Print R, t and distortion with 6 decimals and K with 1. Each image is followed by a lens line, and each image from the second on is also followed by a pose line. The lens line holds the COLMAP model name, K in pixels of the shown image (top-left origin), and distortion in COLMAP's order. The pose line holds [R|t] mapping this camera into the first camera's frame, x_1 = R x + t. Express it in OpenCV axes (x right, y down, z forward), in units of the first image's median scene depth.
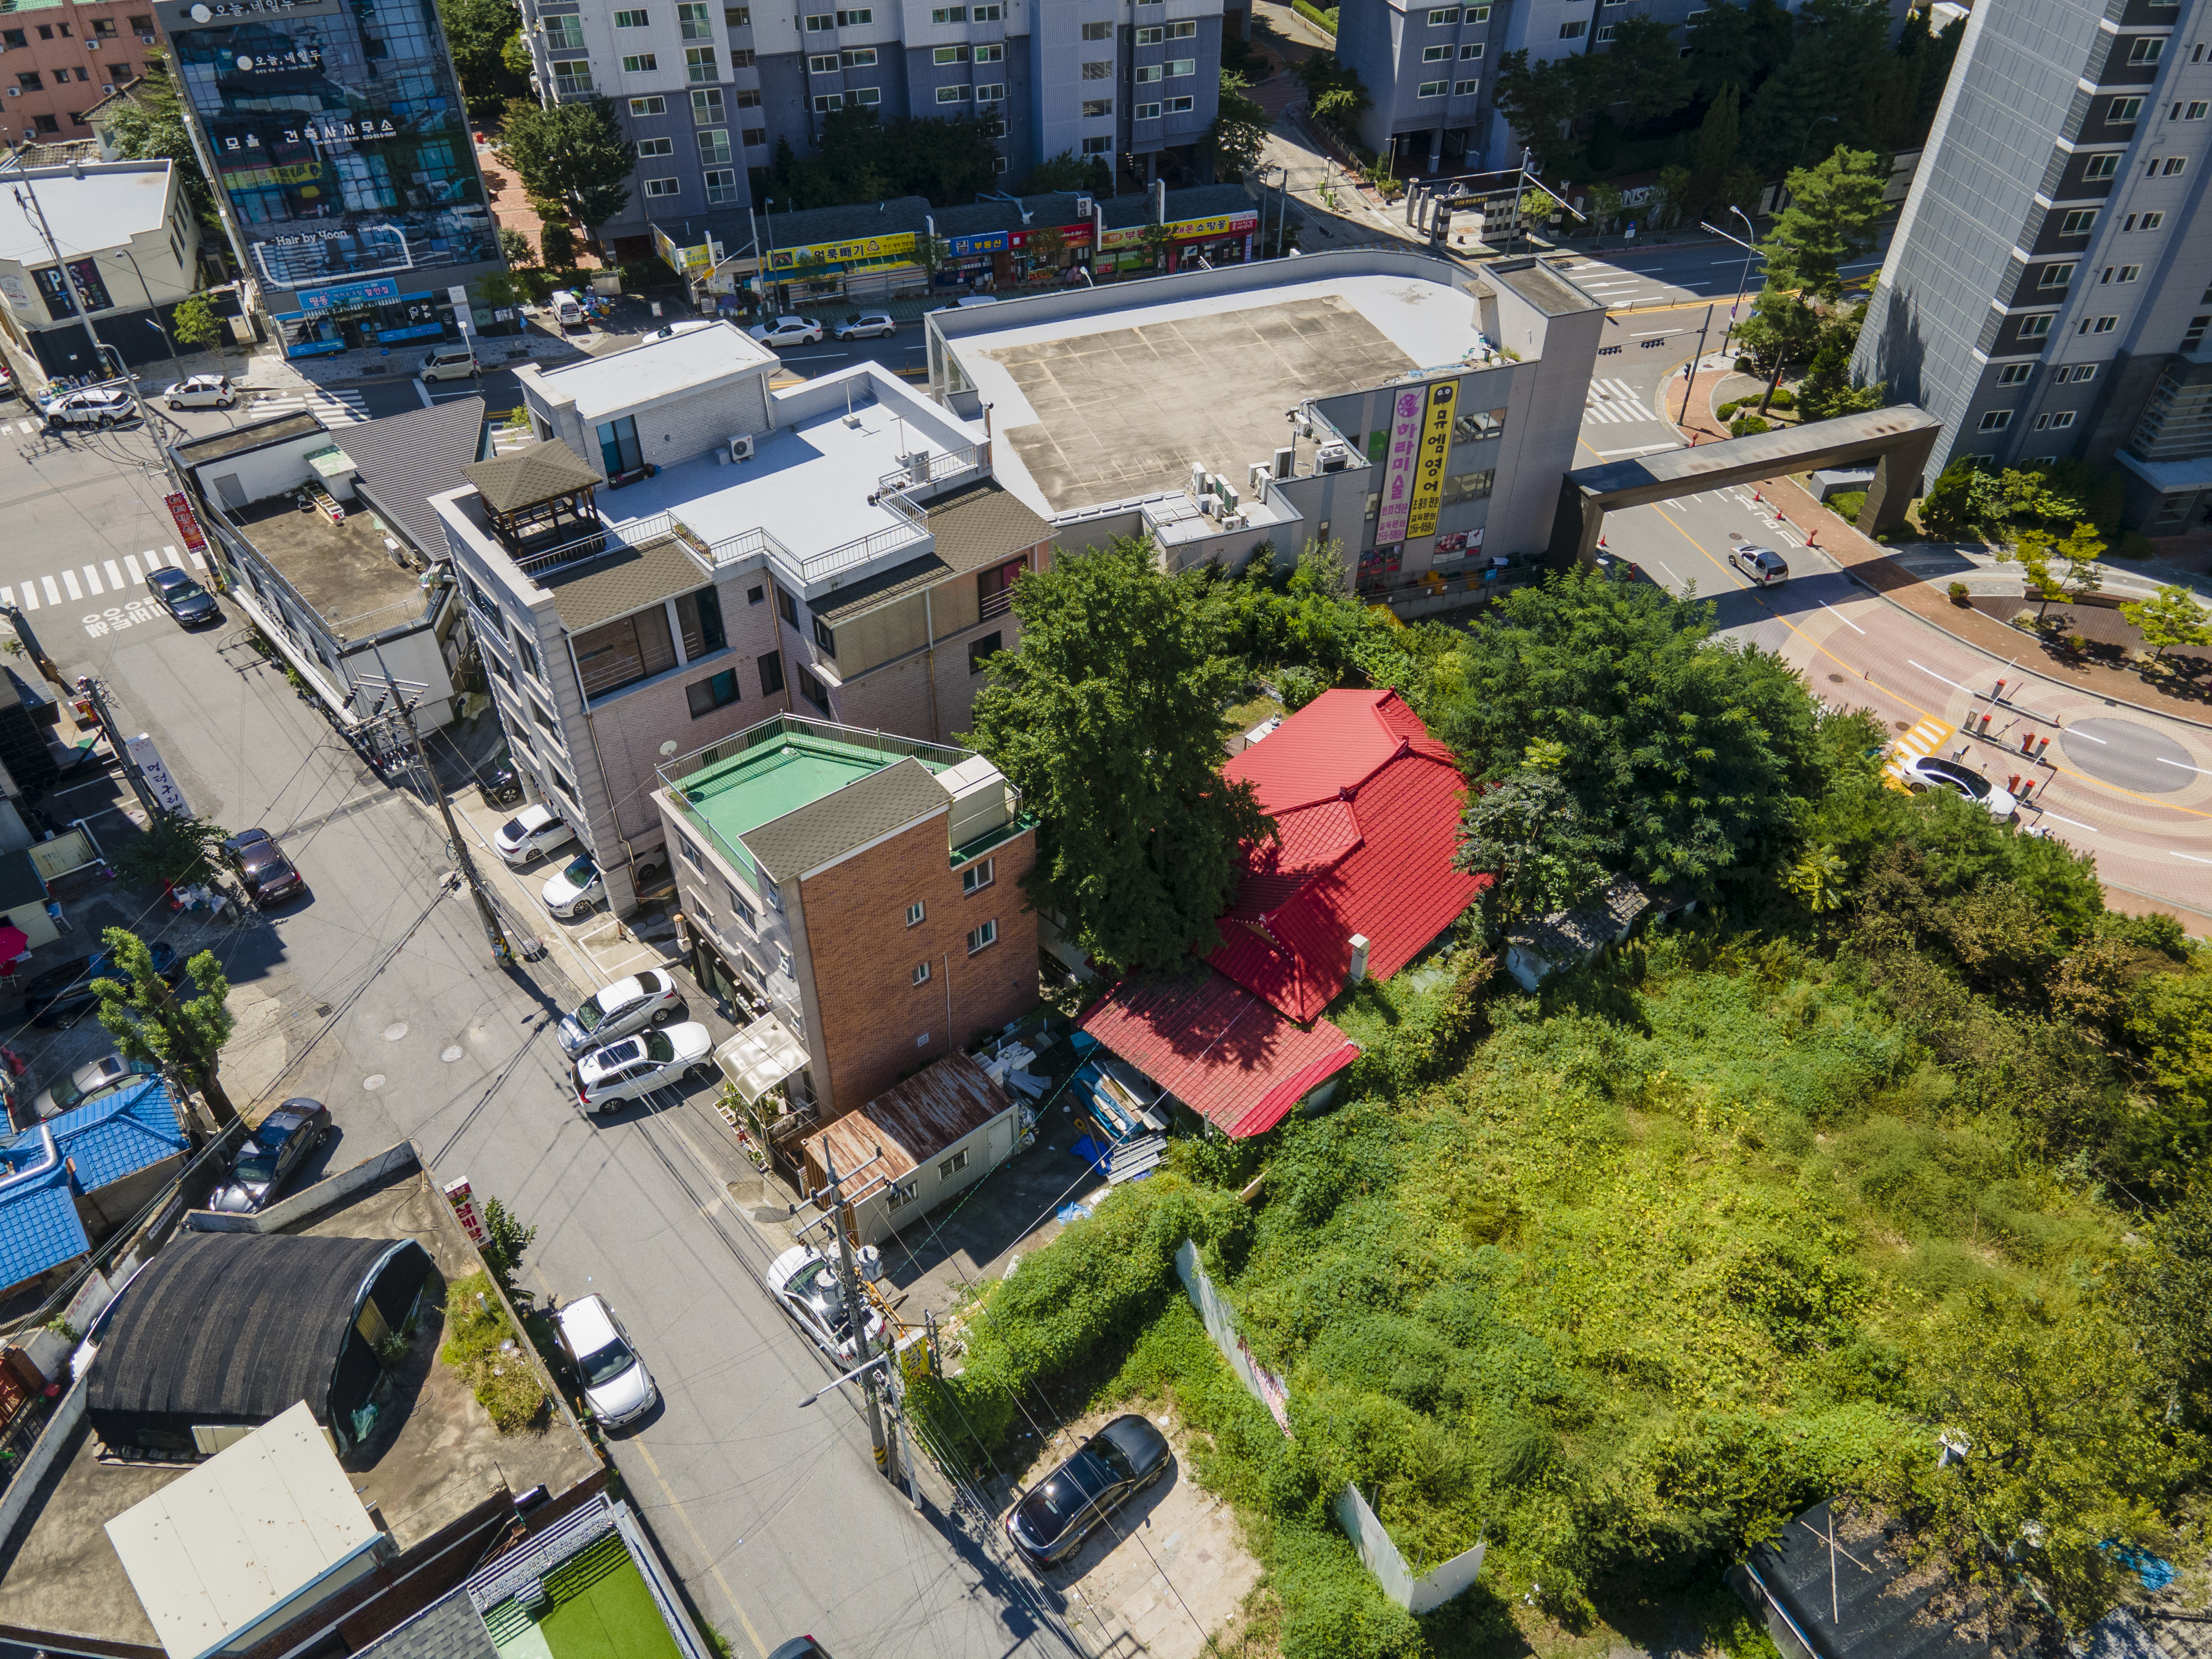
lens RADIAL K [[1630.6, 0, 1098.9], [0, 1630.6, 830.6], [0, 0, 1]] dist [0.001226, 0.067016]
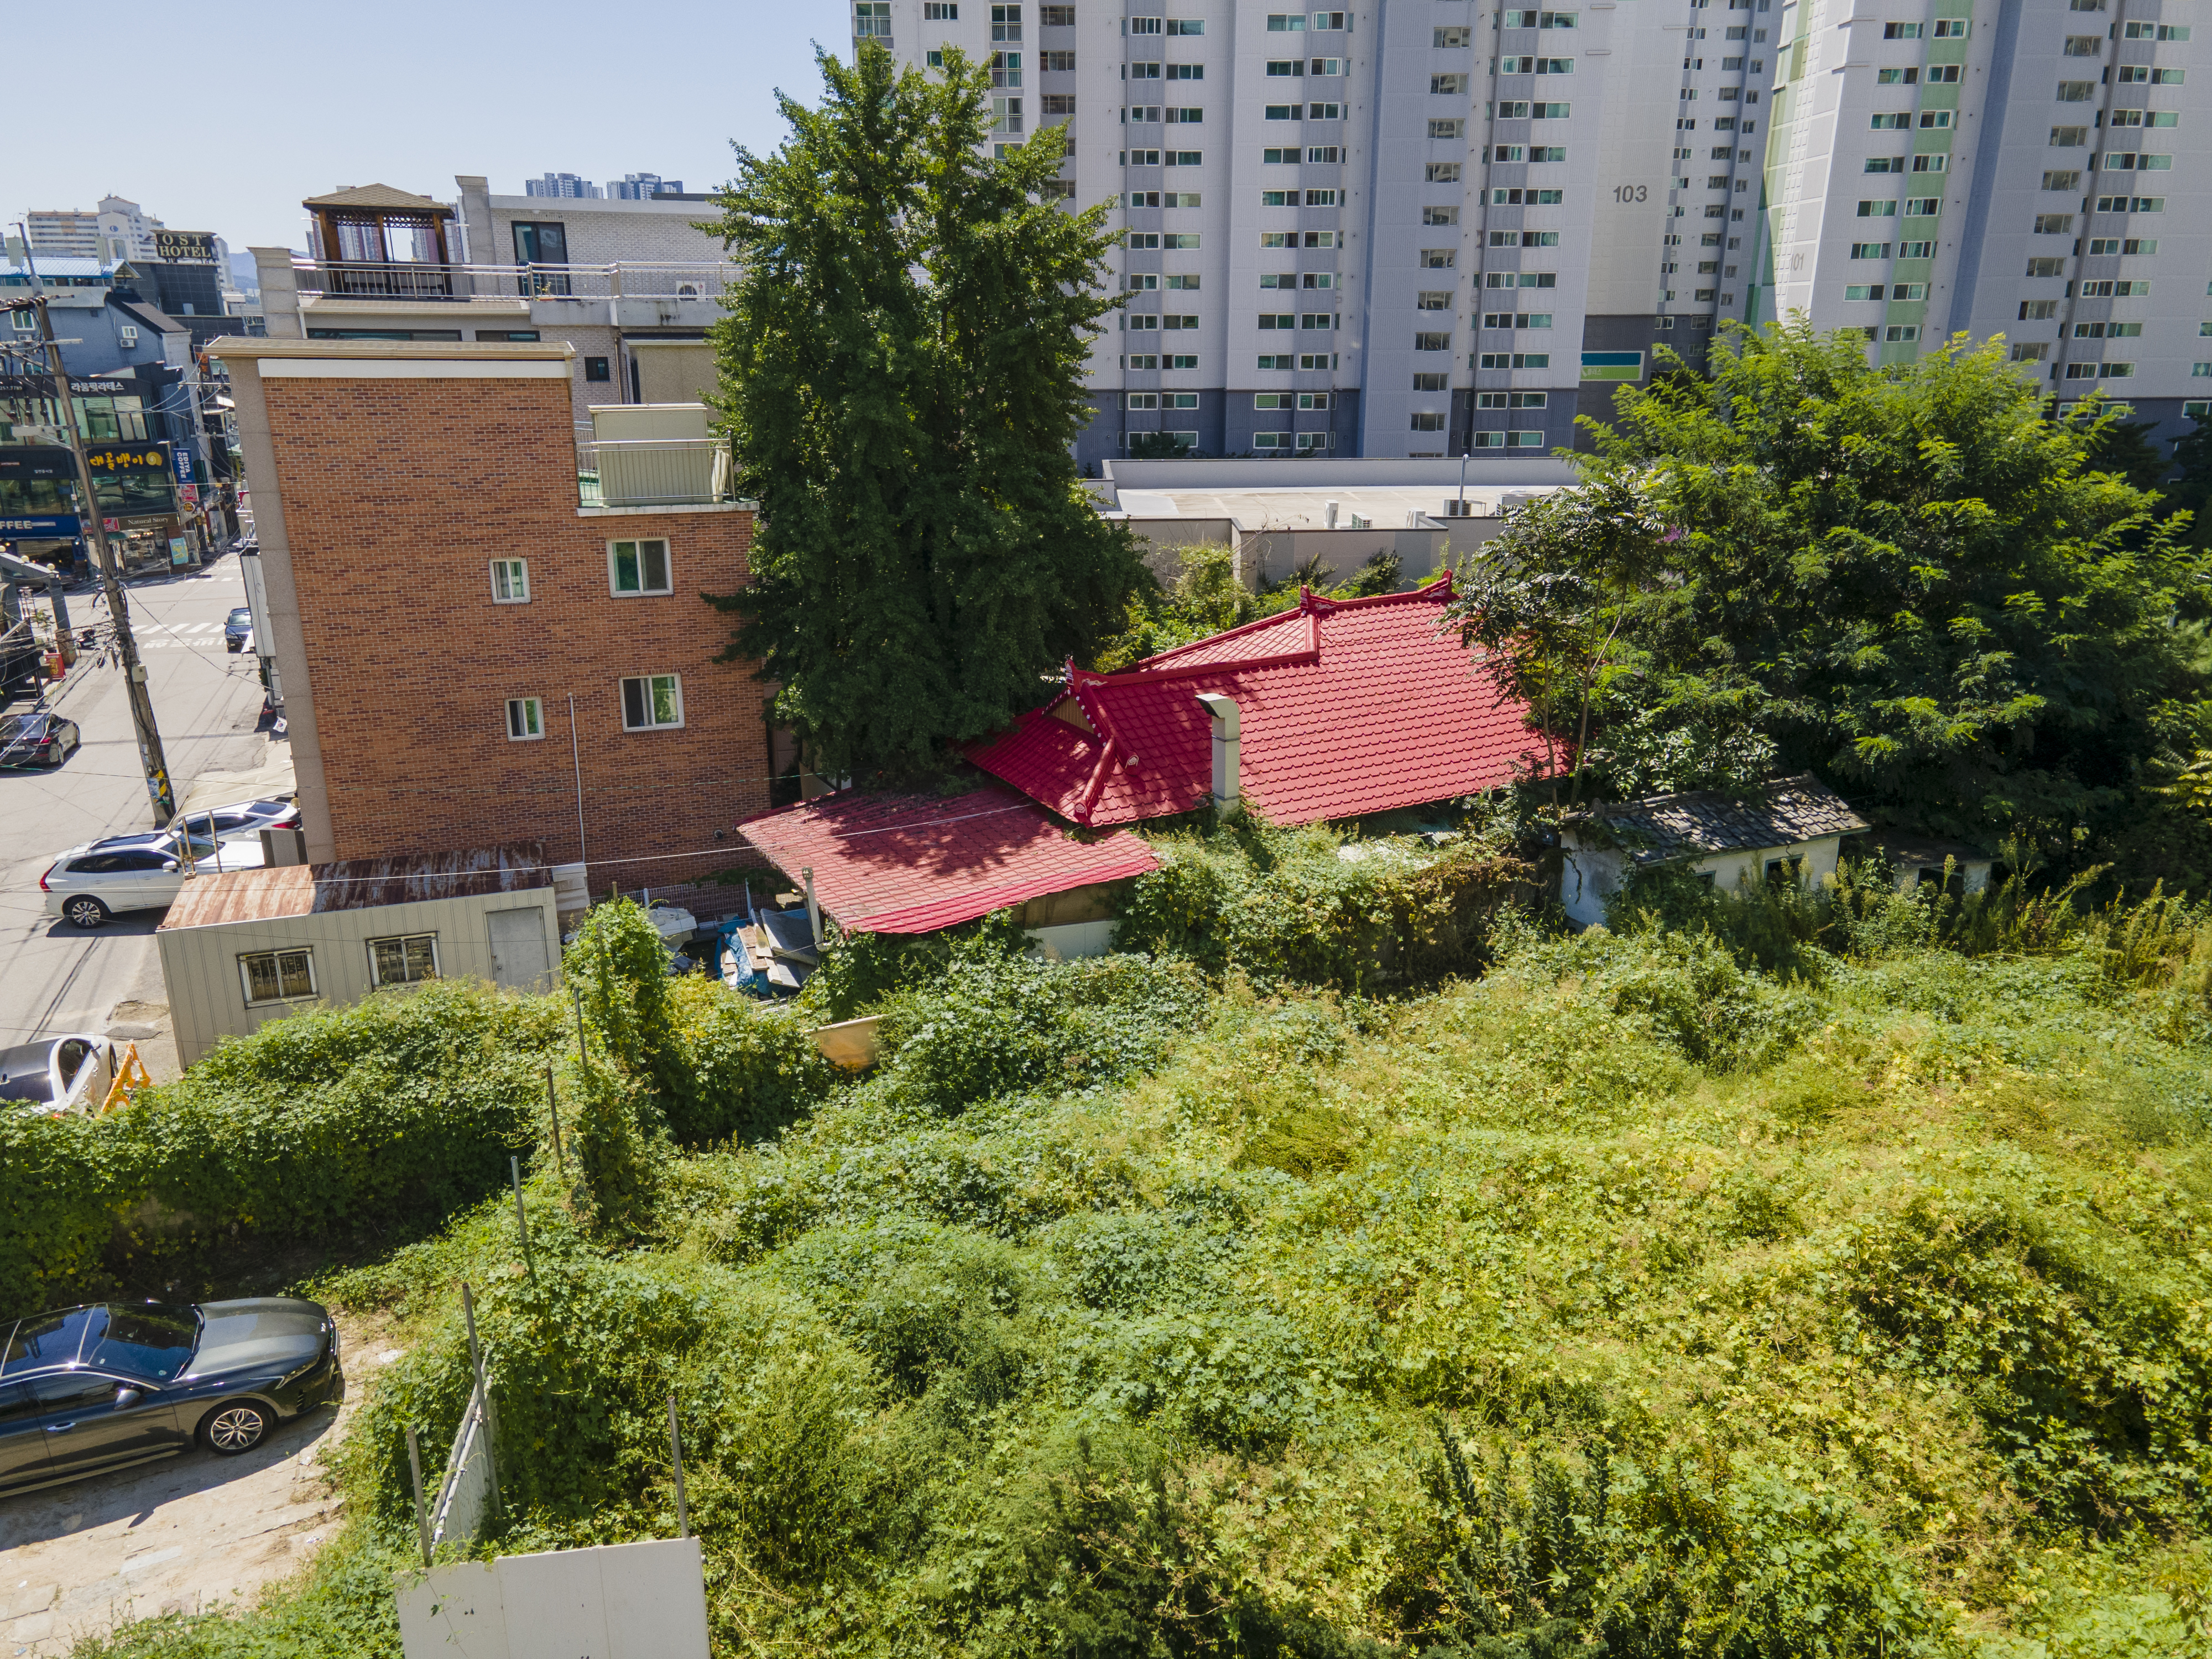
lens RADIAL K [[1630.6, 0, 1098.9], [0, 1630.6, 830.6], [0, 0, 1]] dist [0.001226, 0.067016]
pose [[0.943669, 0.092751, -0.317625, 0.284567], [-0.221141, 0.890833, -0.396878, 0.312903], [0.246140, 0.444762, 0.861163, 0.525285]]
